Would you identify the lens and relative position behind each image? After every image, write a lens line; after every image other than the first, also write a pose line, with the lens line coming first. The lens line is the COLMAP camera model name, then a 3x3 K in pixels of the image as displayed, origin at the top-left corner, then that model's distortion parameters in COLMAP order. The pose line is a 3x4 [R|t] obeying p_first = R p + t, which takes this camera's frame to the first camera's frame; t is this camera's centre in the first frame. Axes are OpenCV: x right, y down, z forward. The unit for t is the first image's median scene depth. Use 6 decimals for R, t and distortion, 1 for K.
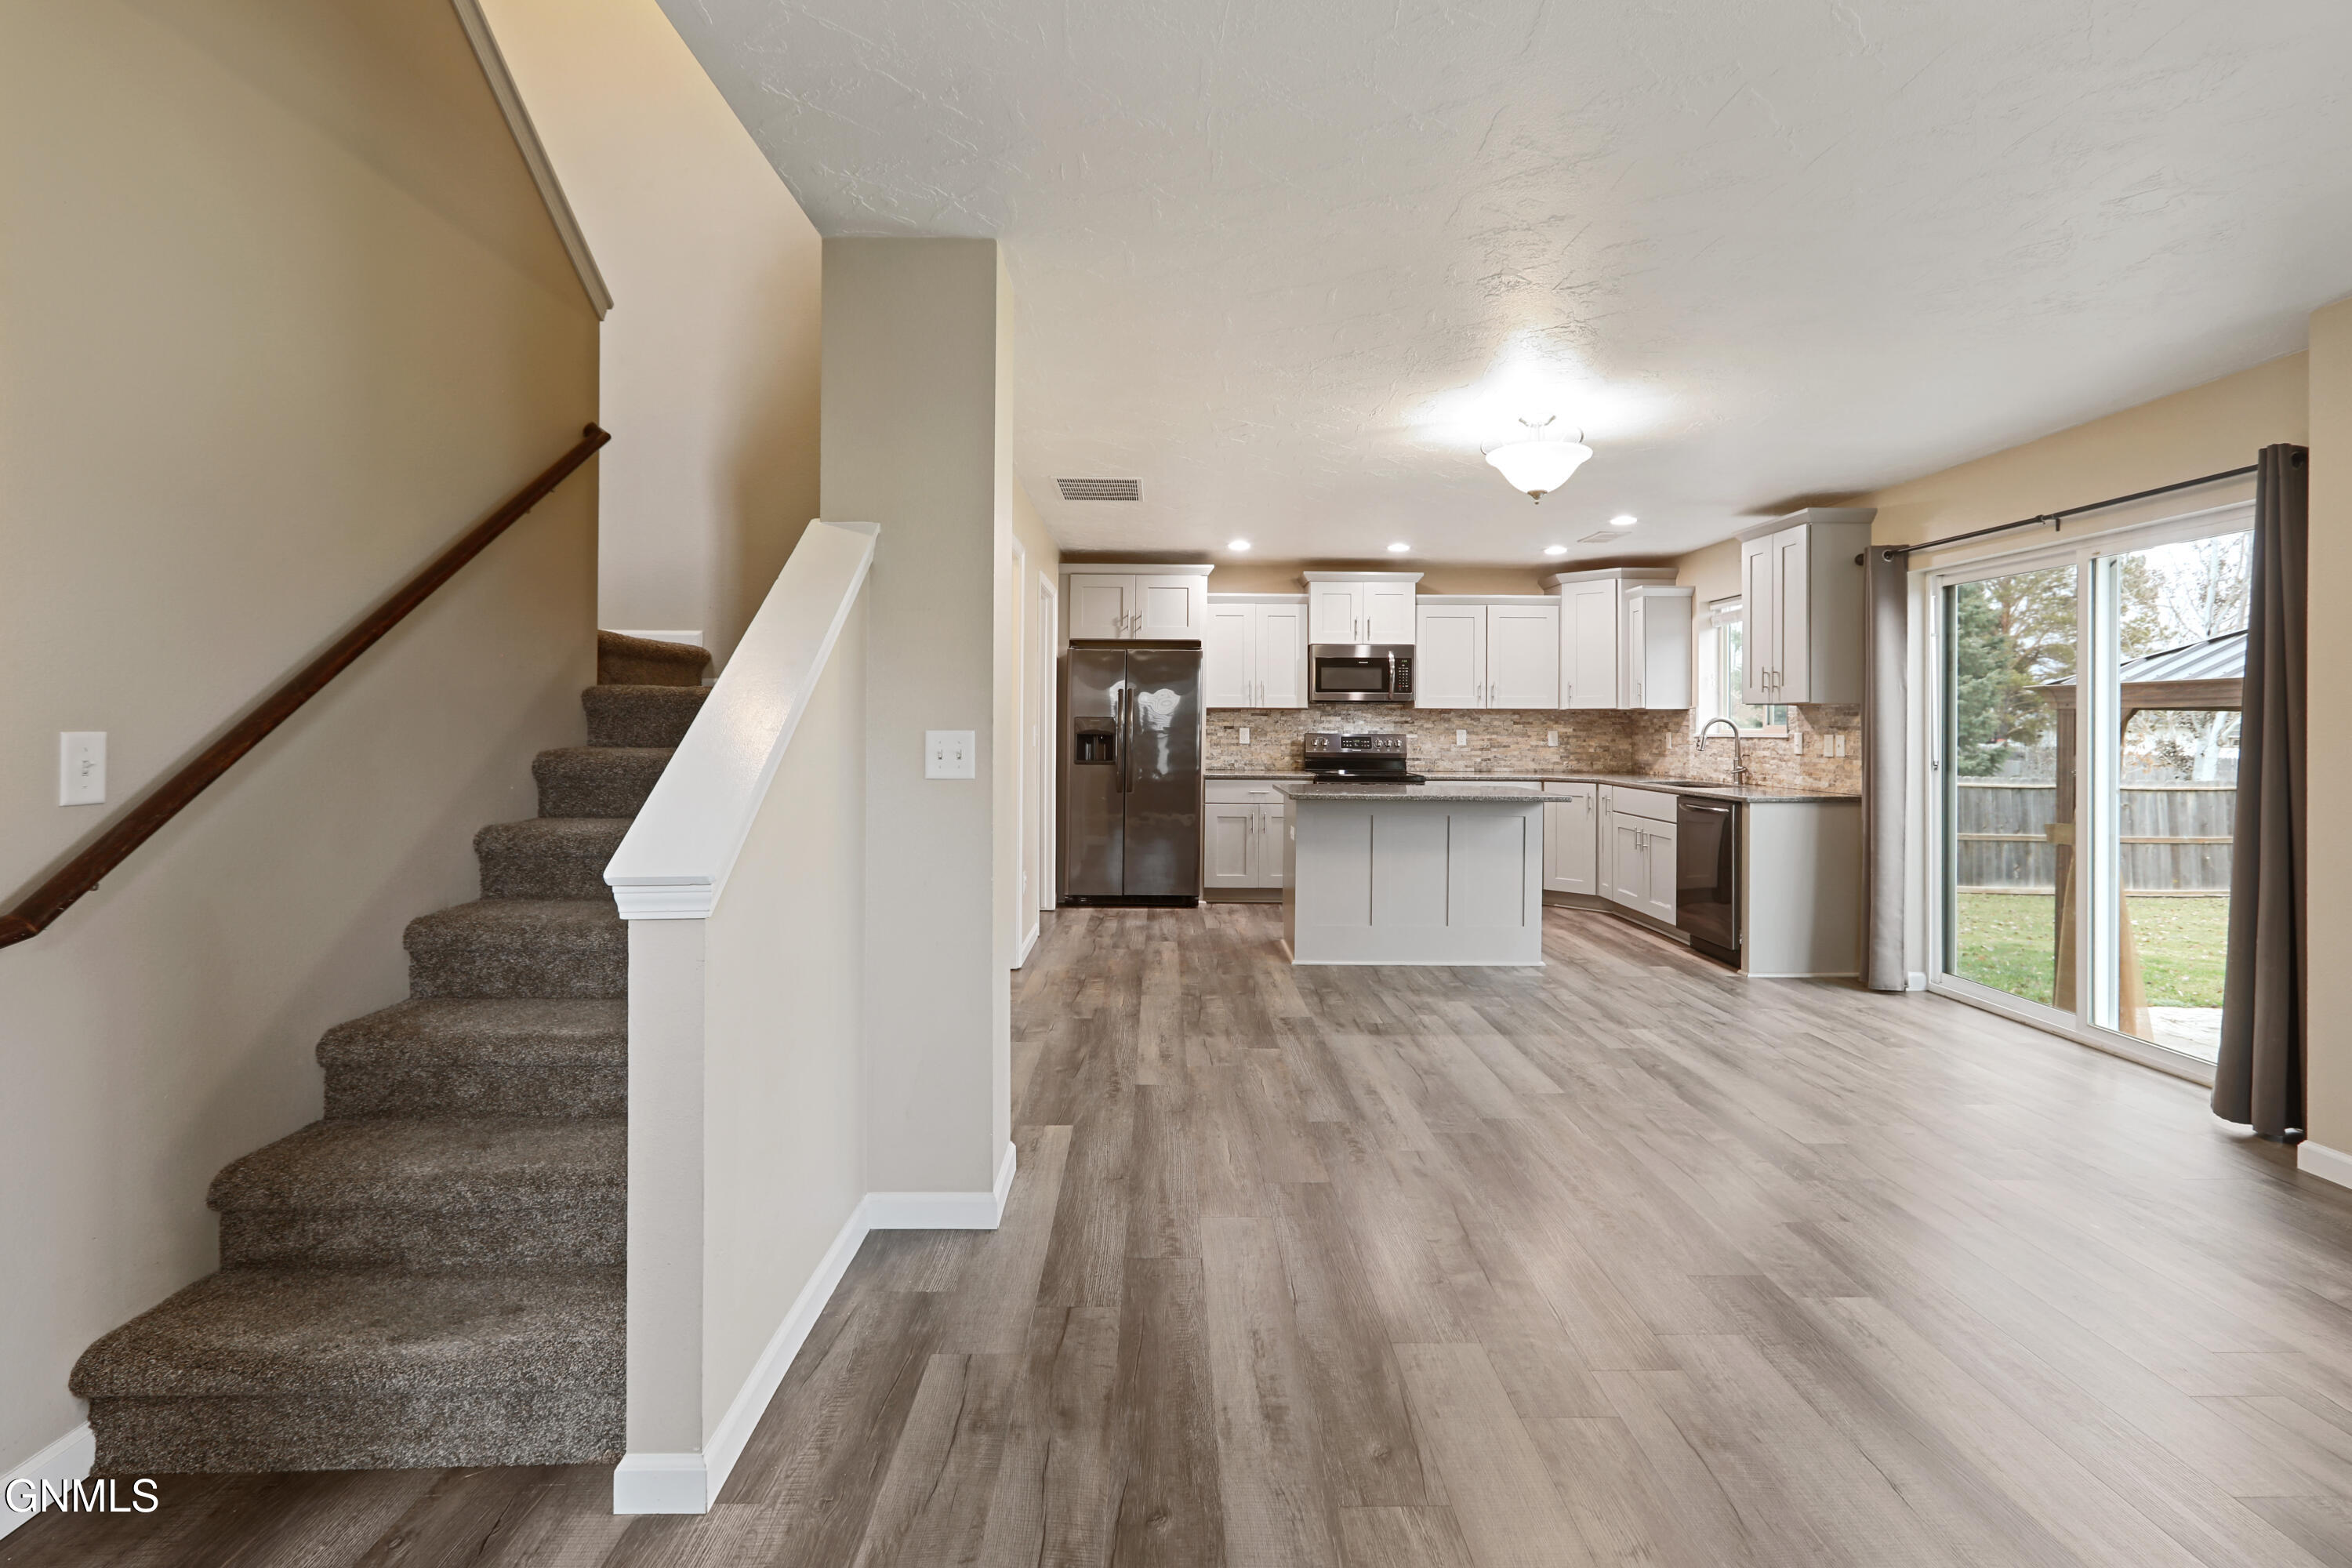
lens RADIAL K [[1081.3, 0, 1177.7], [0, 1081.3, 731.1], [0, 0, 1]] dist [0.001376, 0.000474]
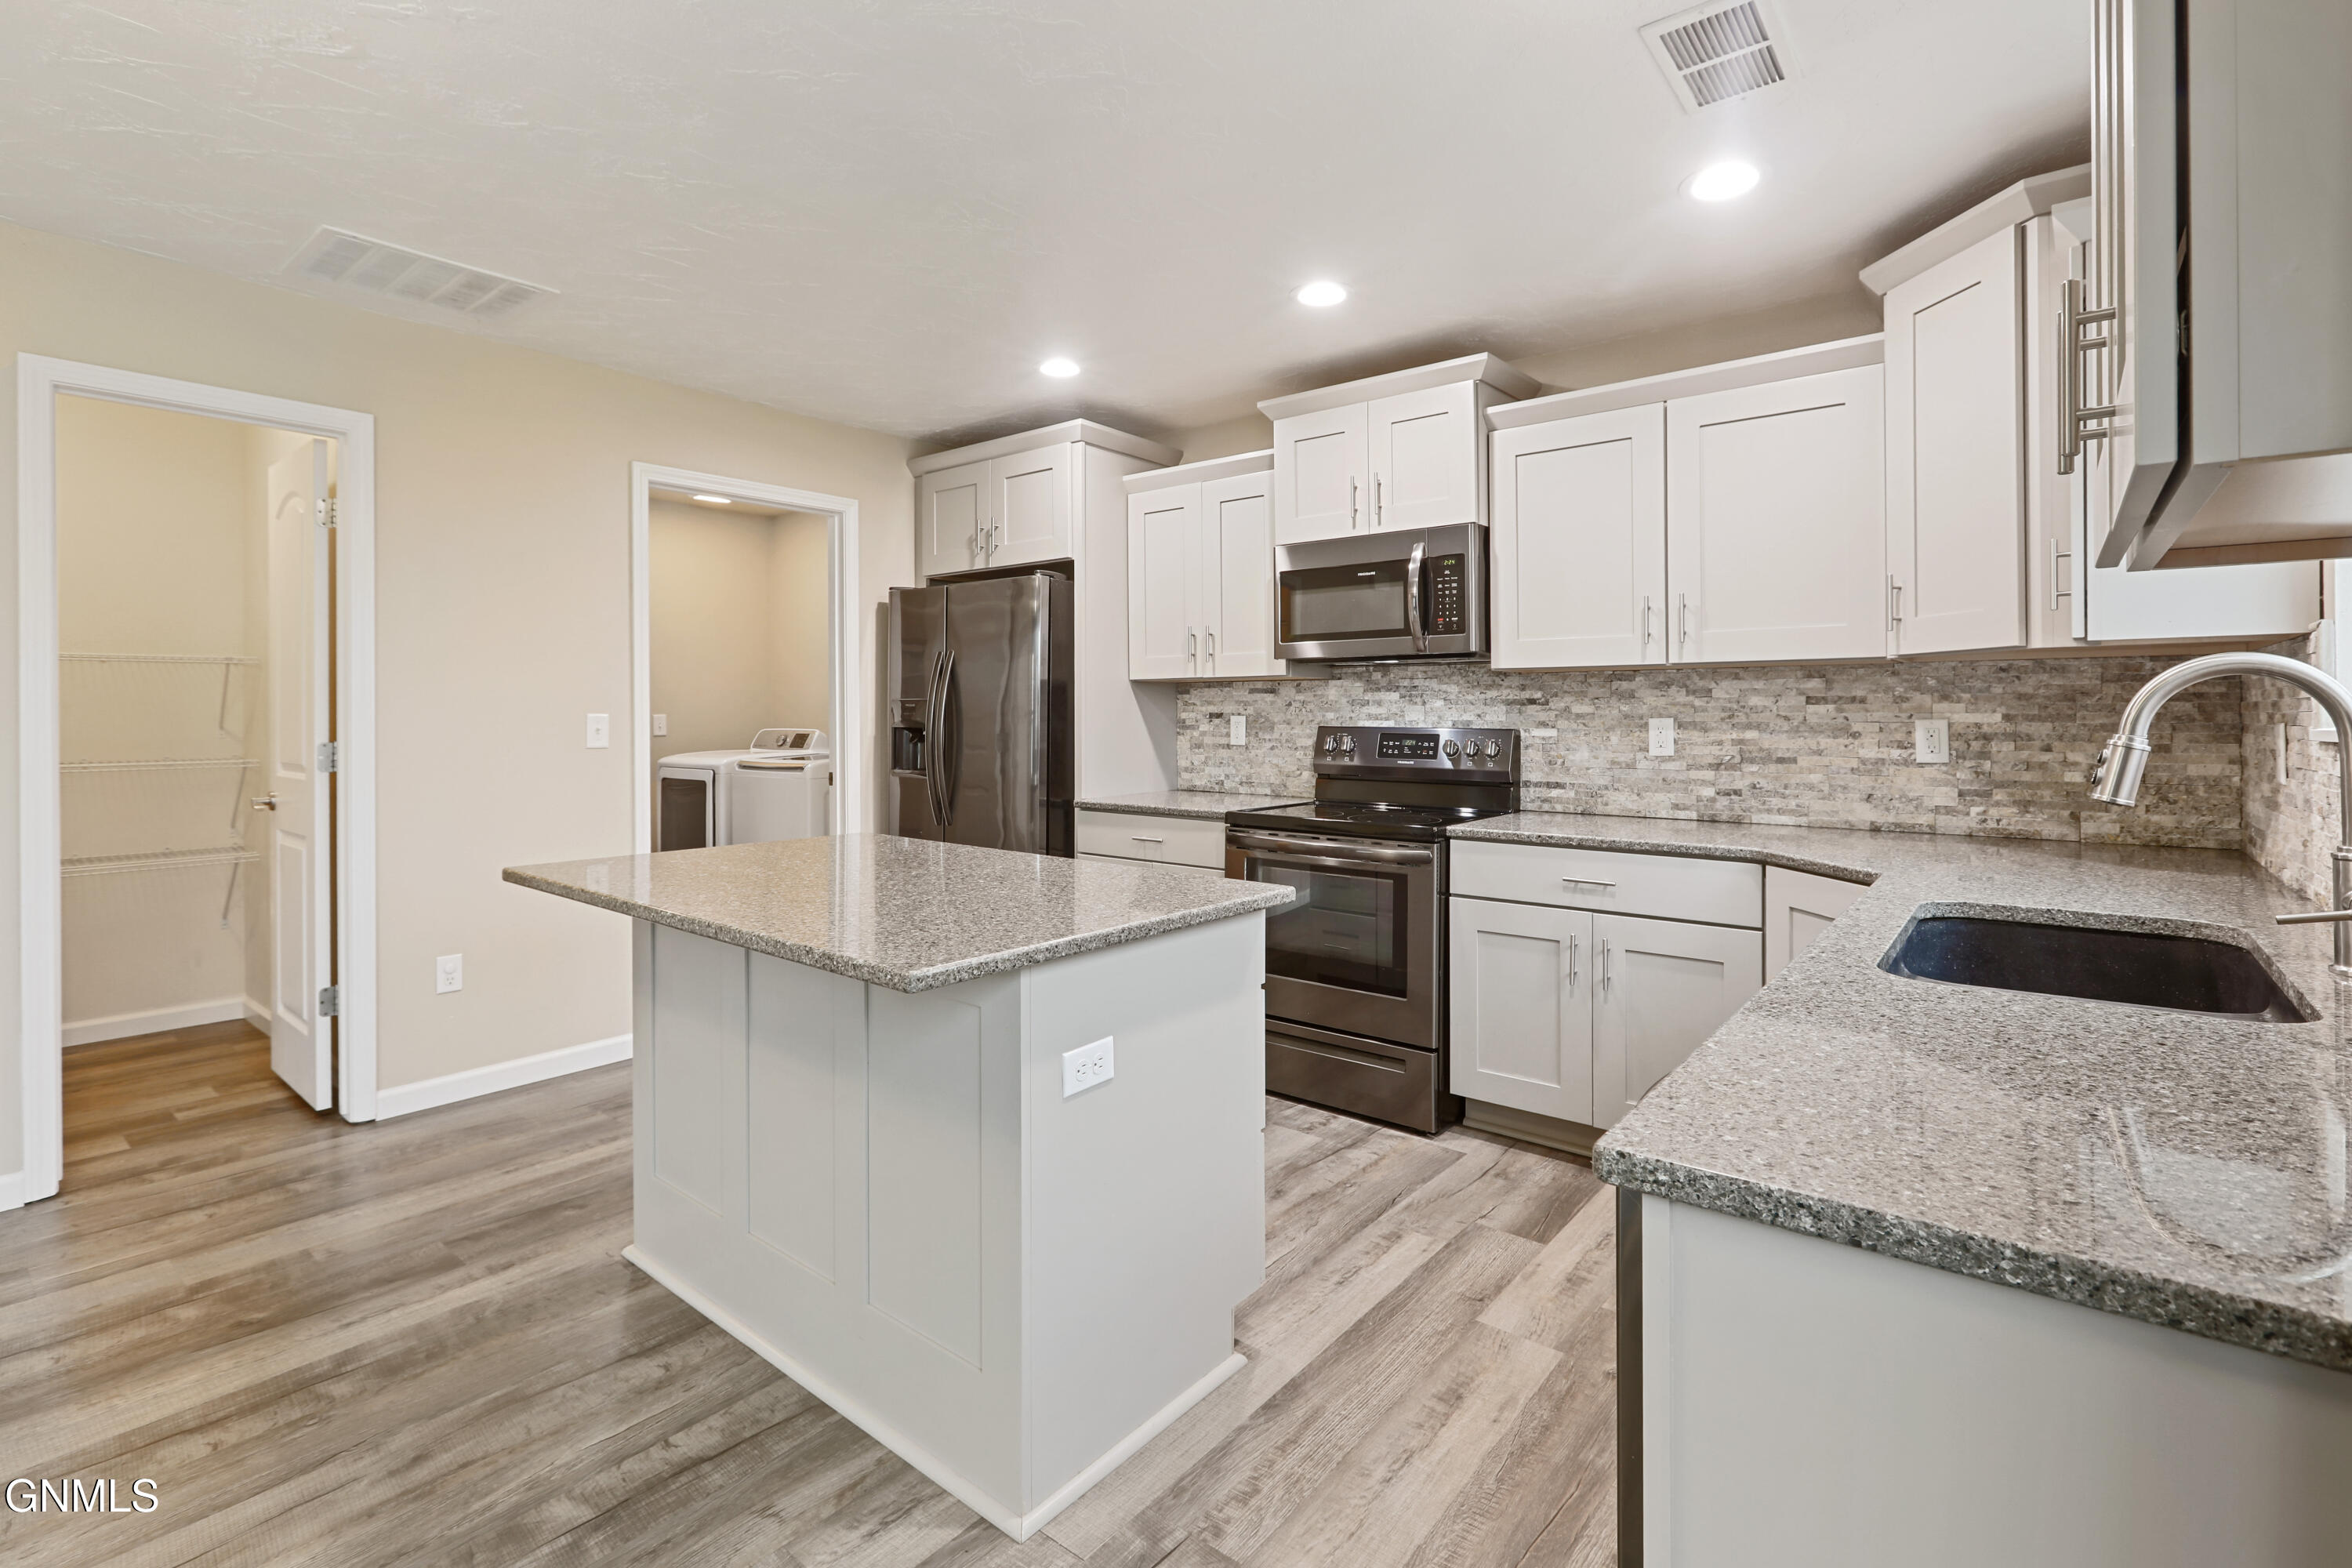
lens RADIAL K [[1081.3, 0, 1156.3], [0, 1081.3, 706.3], [0, 0, 1]] dist [0.001376, 0.000474]
pose [[0.755091, -0.011365, -0.655521, 0.402366], [0.001013, 0.999869, -0.016168, 0.000947], [0.655619, 0.011544, 0.755004, 0.583293]]
